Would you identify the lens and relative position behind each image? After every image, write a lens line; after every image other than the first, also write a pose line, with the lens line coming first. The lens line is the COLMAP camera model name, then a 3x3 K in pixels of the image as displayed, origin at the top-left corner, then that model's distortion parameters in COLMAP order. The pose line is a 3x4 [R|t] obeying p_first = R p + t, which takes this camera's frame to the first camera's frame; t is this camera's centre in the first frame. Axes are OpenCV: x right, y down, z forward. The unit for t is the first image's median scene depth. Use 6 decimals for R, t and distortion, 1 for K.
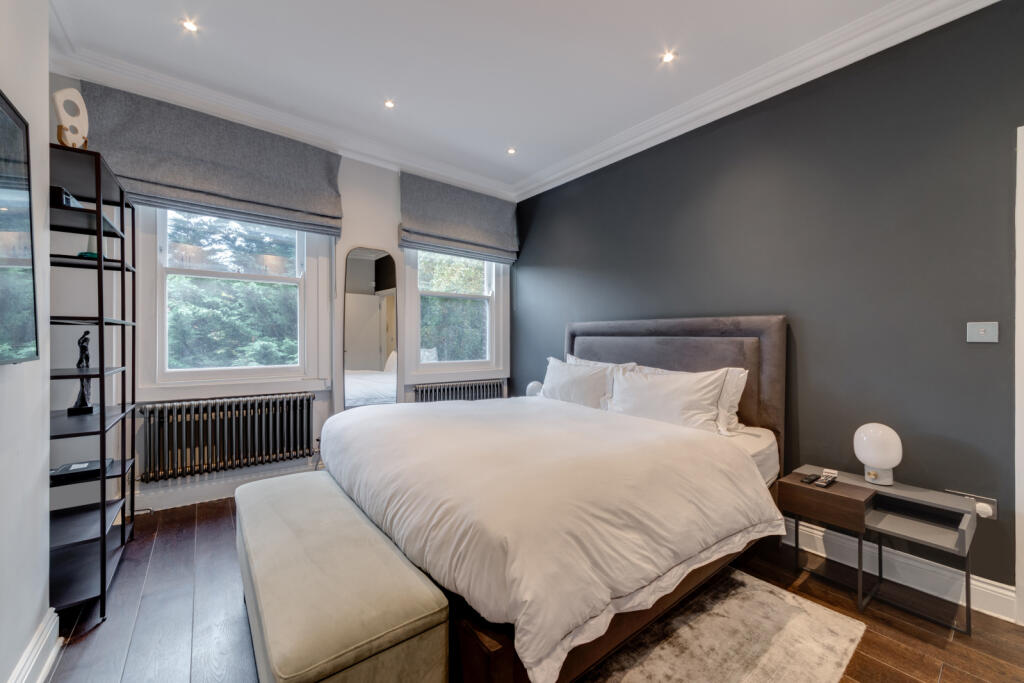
lens RADIAL K [[391.7, 0, 512.0], [0, 391.7, 341.5], [0, 0, 1]] dist [0.001849, 0.000150]
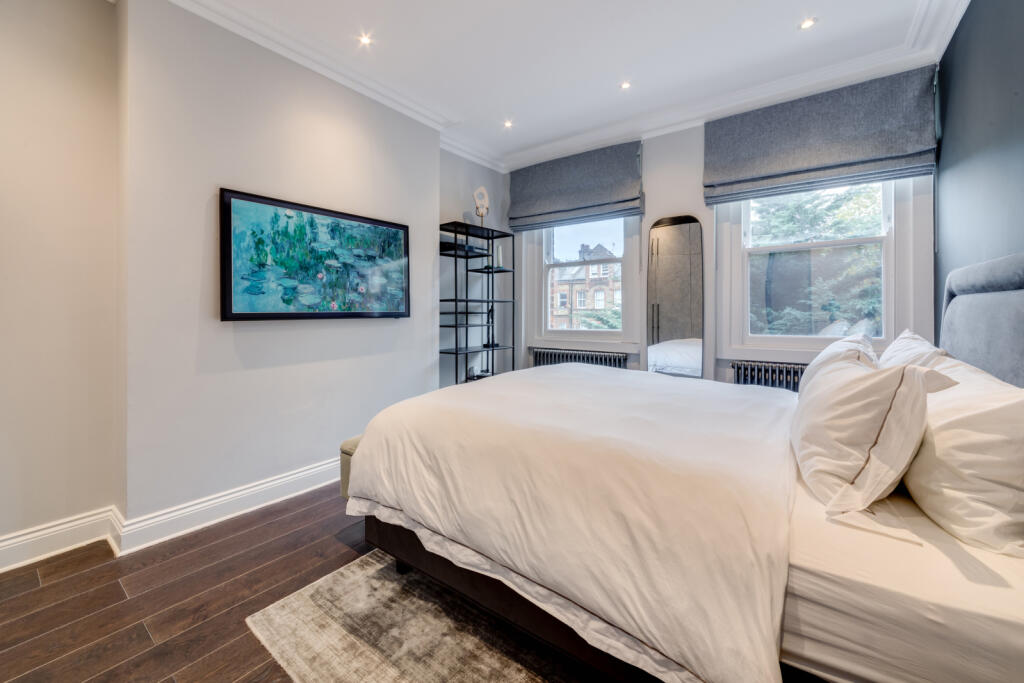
lens RADIAL K [[414.6, 0, 512.6], [0, 414.6, 316.0], [0, 0, 1]] dist [-0.000753, -0.000109]
pose [[0.259506, 0.000190, -0.965742, 0.587779], [-0.001694, 0.999999, -0.000259, 0.014980], [0.965740, 0.001703, 0.259506, 0.363256]]
